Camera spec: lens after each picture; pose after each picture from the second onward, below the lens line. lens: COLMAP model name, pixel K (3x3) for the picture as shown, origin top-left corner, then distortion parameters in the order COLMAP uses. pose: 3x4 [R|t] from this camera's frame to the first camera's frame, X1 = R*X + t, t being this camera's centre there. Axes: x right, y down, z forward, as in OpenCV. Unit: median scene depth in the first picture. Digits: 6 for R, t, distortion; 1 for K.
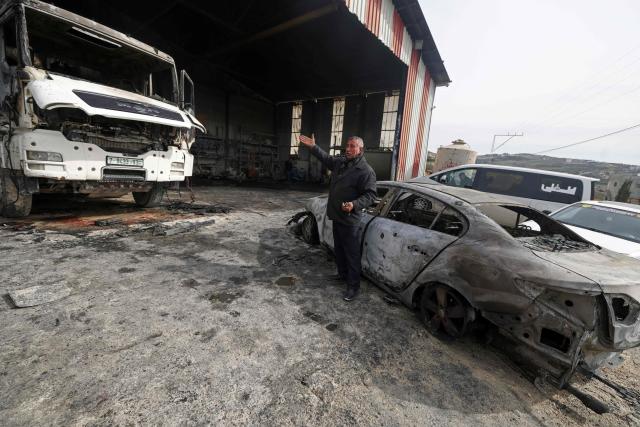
lens RADIAL K [[277.4, 0, 315.1], [0, 277.4, 212.4], [0, 0, 1]] dist [-0.000009, -0.000218]
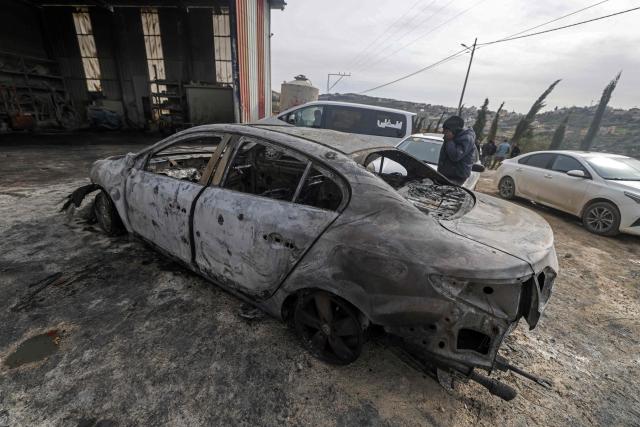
lens RADIAL K [[277.4, 0, 315.1], [0, 277.4, 212.4], [0, 0, 1]] dist [-0.000009, -0.000218]
pose [[0.867482, -0.193478, 0.458302, 0.140106], [0.100462, 0.970422, 0.219521, -0.039947], [-0.487219, -0.144389, 0.861261, 0.367418]]
